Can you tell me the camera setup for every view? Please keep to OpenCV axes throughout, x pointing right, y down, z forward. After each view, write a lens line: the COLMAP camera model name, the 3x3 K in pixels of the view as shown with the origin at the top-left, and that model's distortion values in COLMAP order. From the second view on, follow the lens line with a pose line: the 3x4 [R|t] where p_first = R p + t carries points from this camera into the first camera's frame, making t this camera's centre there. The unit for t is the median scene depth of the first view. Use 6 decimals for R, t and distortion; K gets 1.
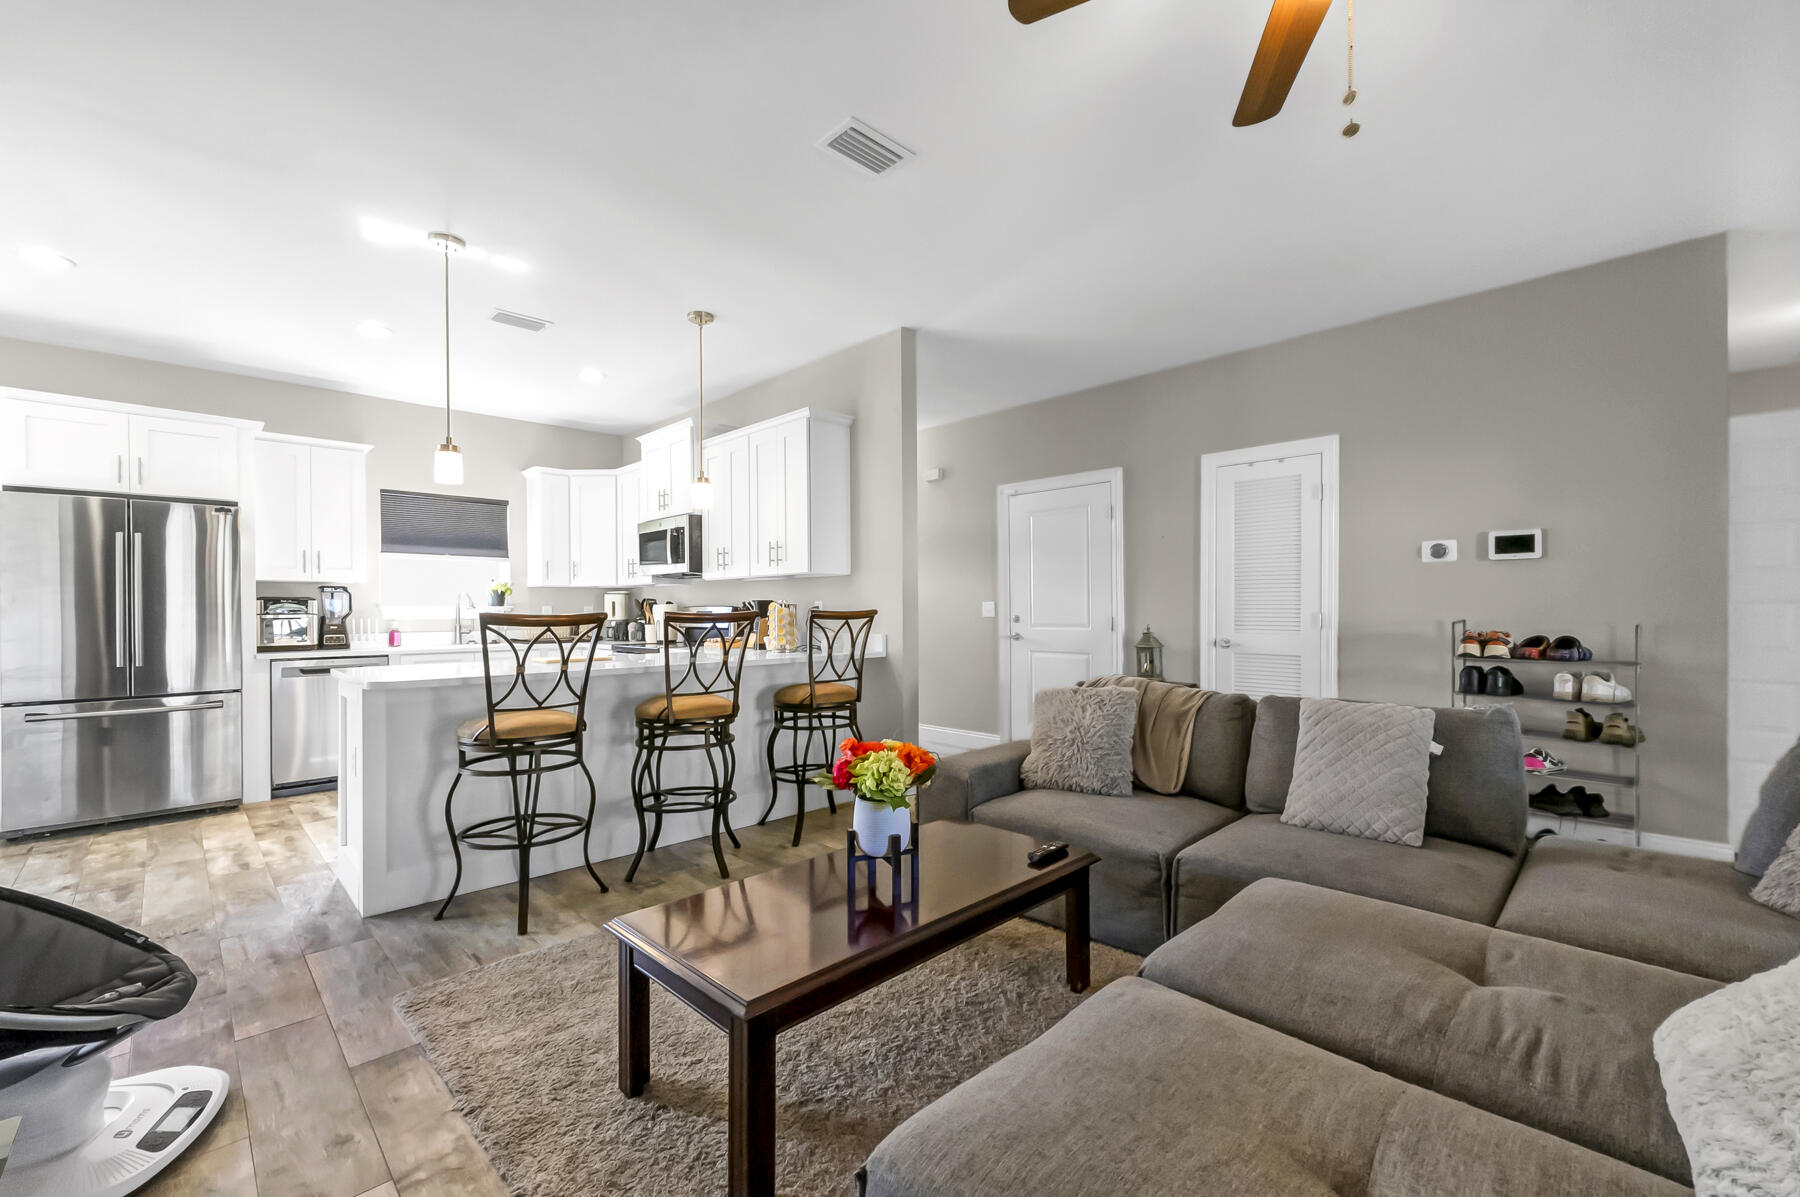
lens RADIAL K [[774.5, 0, 940.9], [0, 774.5, 610.3], [0, 0, 1]] dist [0.002539, -0.000628]
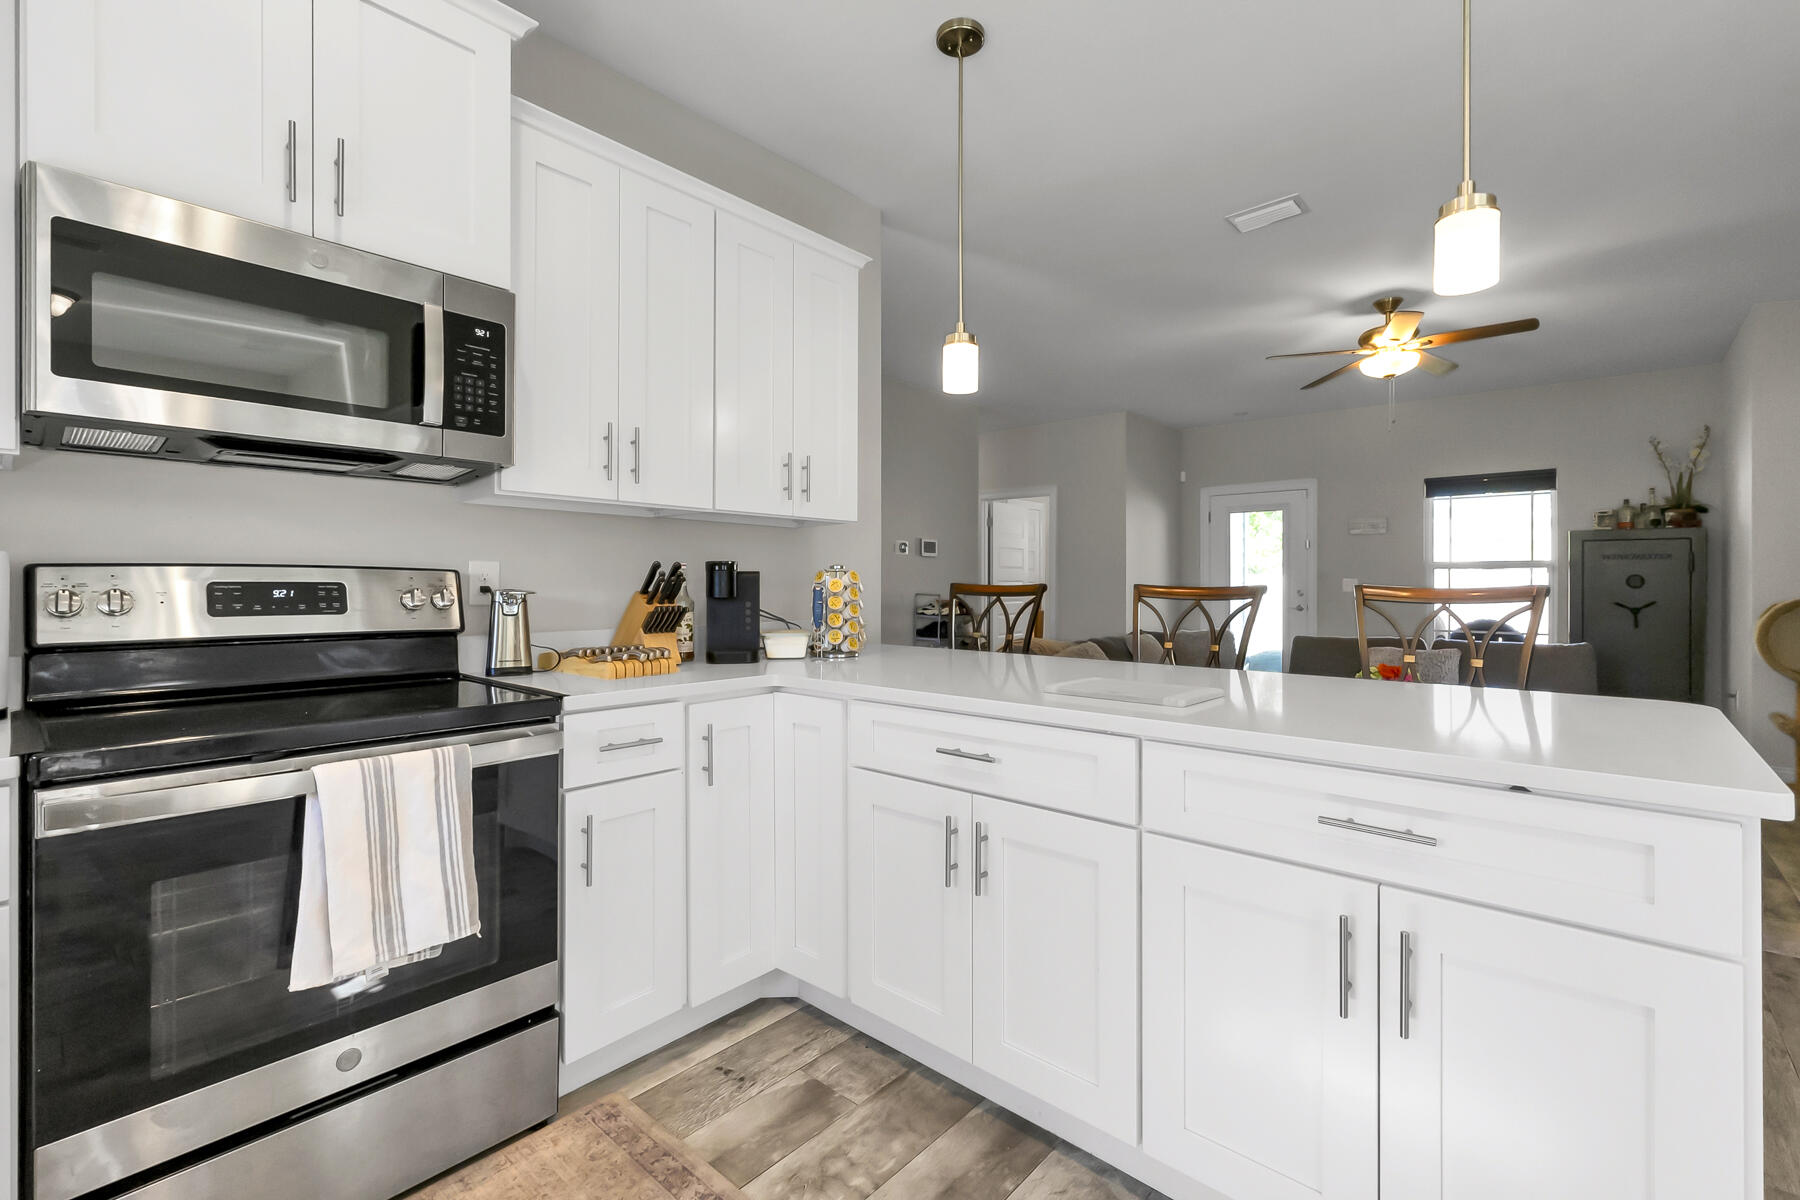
lens RADIAL K [[774.5, 0, 896.4], [0, 774.5, 585.6], [0, 0, 1]] dist [0.002539, -0.000628]
pose [[-0.051223, 0.006671, 0.998665, -0.775967], [-0.000096, 0.999978, -0.006684, 0.005629], [-0.998687, -0.000438, -0.051222, 0.987365]]
